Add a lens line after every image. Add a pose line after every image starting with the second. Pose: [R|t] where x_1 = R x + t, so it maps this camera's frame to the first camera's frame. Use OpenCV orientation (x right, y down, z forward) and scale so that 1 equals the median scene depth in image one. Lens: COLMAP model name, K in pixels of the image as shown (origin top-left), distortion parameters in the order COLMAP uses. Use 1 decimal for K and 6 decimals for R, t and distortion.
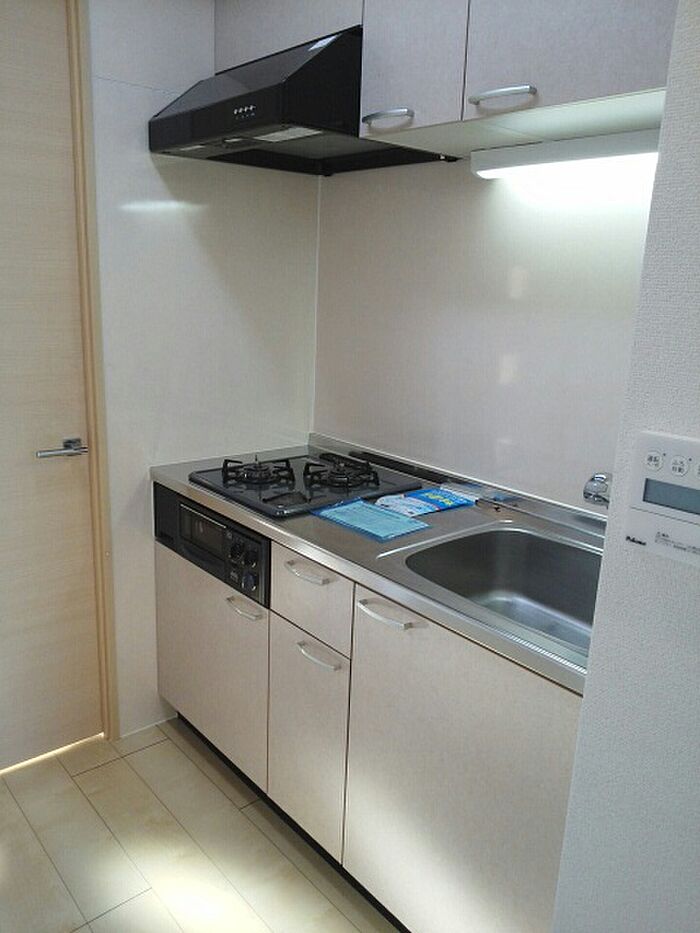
lens RADIAL K [[734.5, 0, 350.0], [0, 734.5, 466.5], [0, 0, 1]] dist [0.004805, 0.001978]
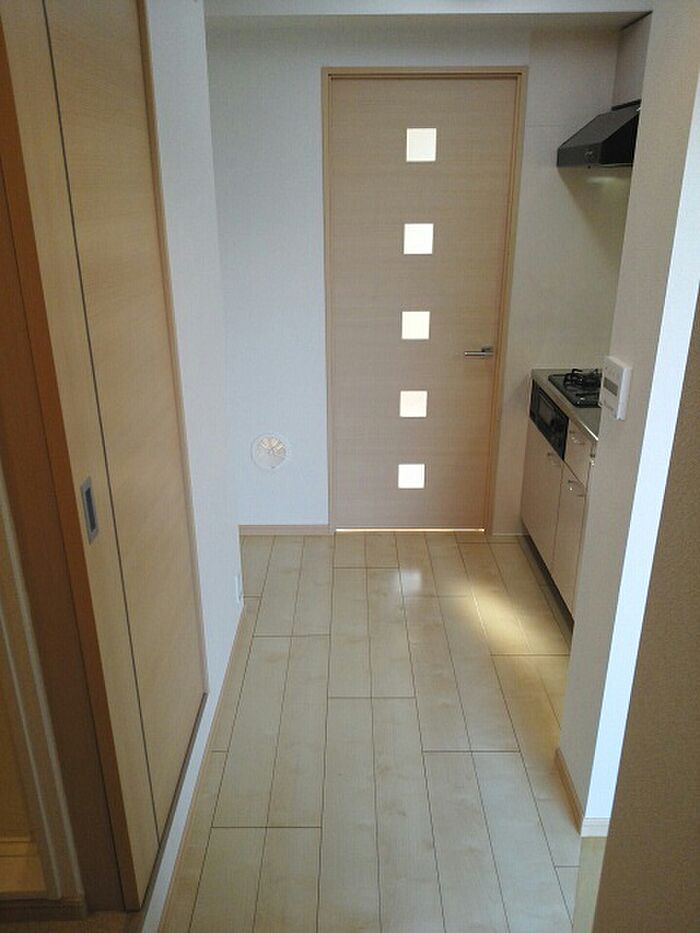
lens RADIAL K [[734.5, 0, 350.0], [0, 734.5, 466.5], [0, 0, 1]] dist [0.004805, 0.001978]
pose [[0.757718, 0.196630, -0.622254, 0.492461], [-0.130291, 0.979911, 0.150993, 0.018579], [0.639443, -0.033336, 0.768115, -0.506158]]
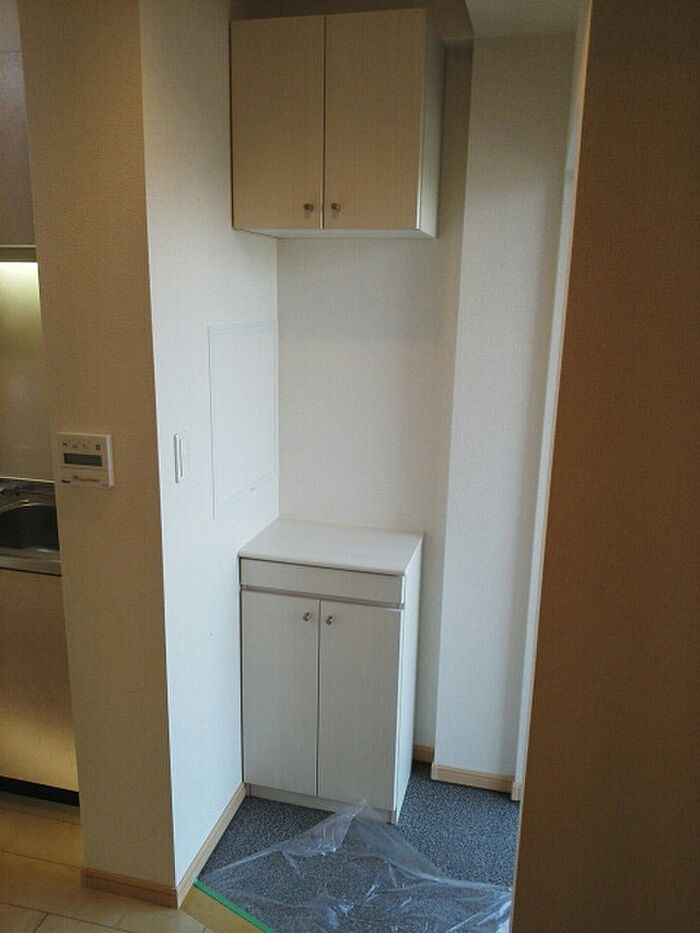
lens RADIAL K [[734.5, 0, 350.0], [0, 734.5, 466.5], [0, 0, 1]] dist [0.004805, 0.001978]
pose [[0.817147, -0.158414, 0.554234, -0.052942], [0.155735, 0.986412, 0.052330, 0.028170], [-0.554993, 0.043552, 0.830714, -0.513958]]
